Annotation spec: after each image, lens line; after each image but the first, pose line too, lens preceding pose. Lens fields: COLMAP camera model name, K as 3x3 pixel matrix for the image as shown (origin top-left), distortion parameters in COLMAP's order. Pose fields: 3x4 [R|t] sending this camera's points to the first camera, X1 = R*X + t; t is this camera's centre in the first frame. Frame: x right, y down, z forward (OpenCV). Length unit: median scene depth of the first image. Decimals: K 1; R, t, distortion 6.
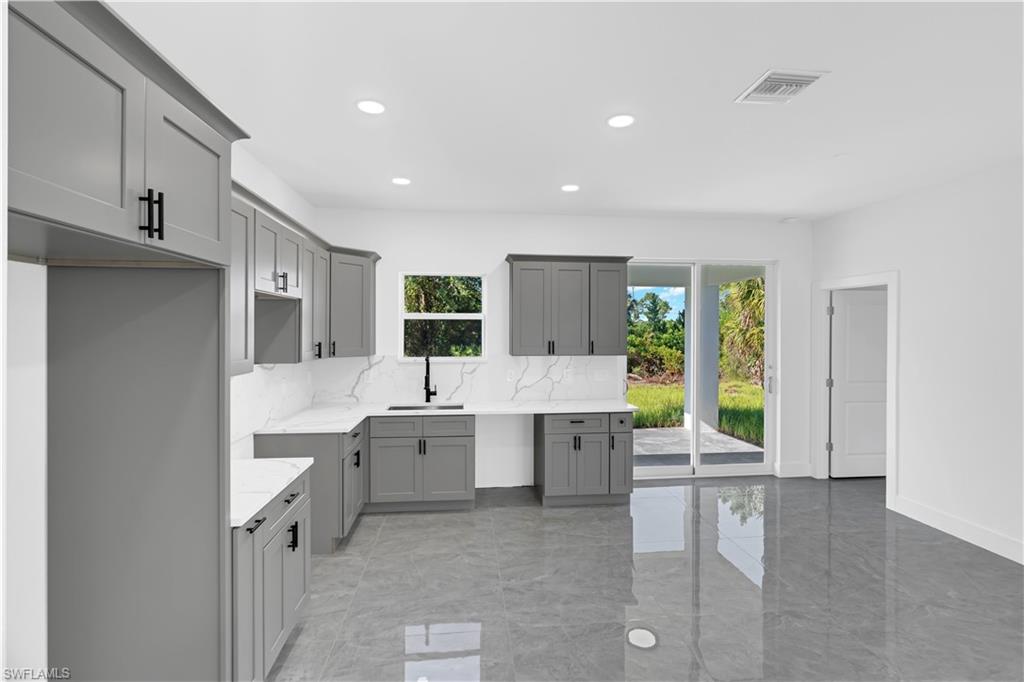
lens RADIAL K [[460.6, 0, 511.0], [0, 460.6, 333.0], [0, 0, 1]] dist [-0.011872, 0.004779]
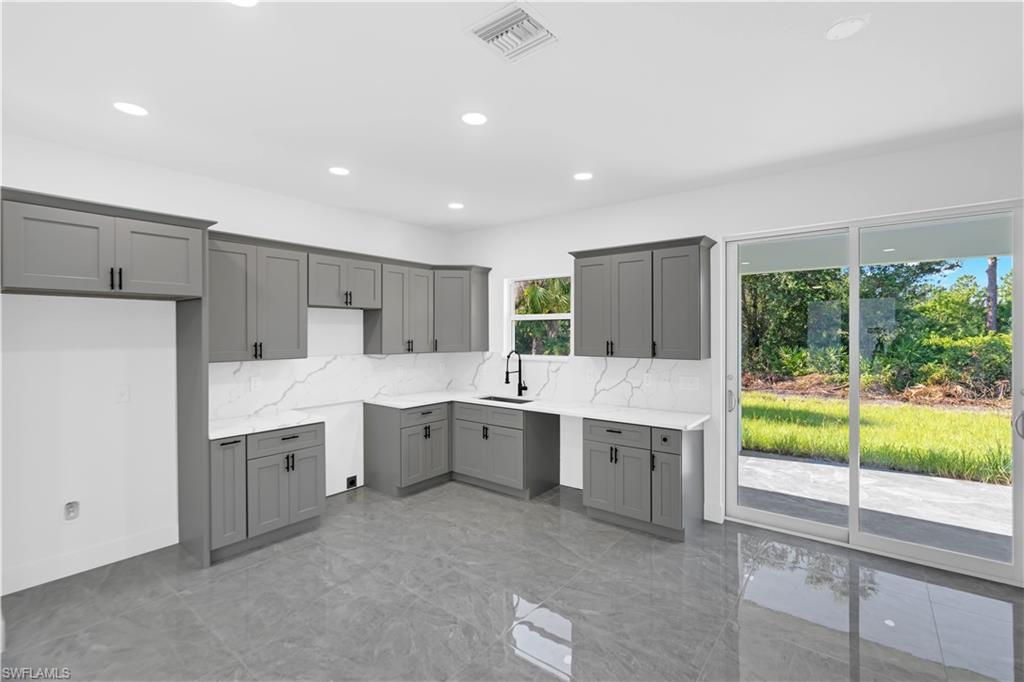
lens RADIAL K [[460.6, 0, 510.9], [0, 460.6, 334.0], [0, 0, 1]] dist [-0.011872, 0.004779]
pose [[0.717114, -0.000208, -0.696956, 0.618014], [0.001201, 0.999999, 0.000936, 0.002182], [0.696955, -0.001508, 0.717113, 0.215668]]
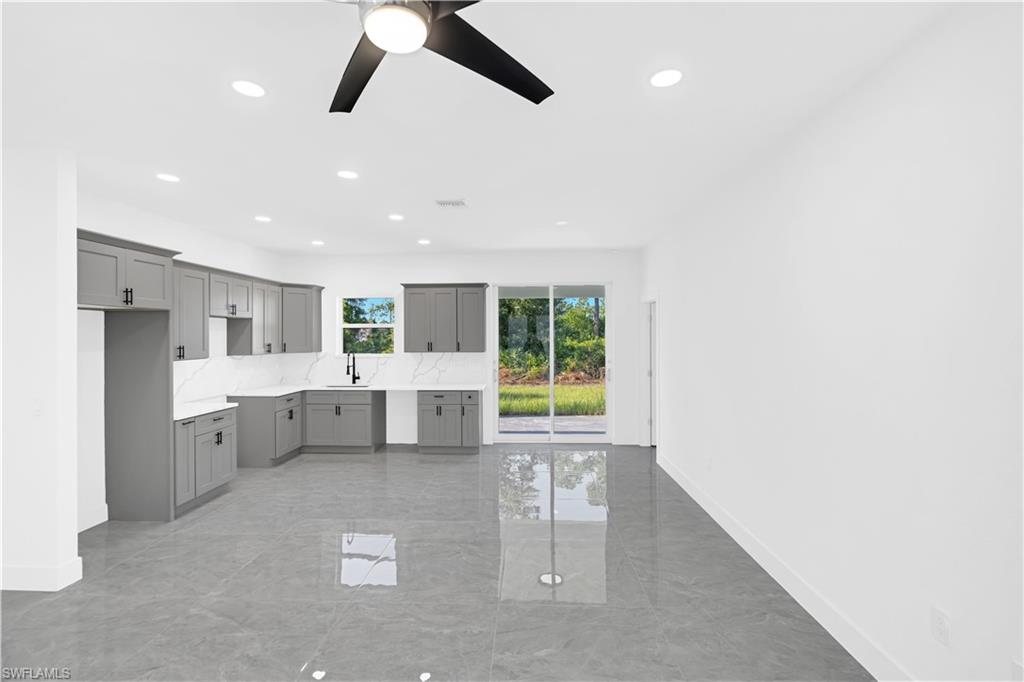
lens RADIAL K [[460.6, 0, 509.1], [0, 460.6, 334.7], [0, 0, 1]] dist [-0.011872, 0.004779]
pose [[0.988990, -0.007716, -0.147778, 0.583432], [0.006735, 0.999952, -0.007140, 0.005561], [0.147826, 0.006066, 0.988995, -0.433034]]
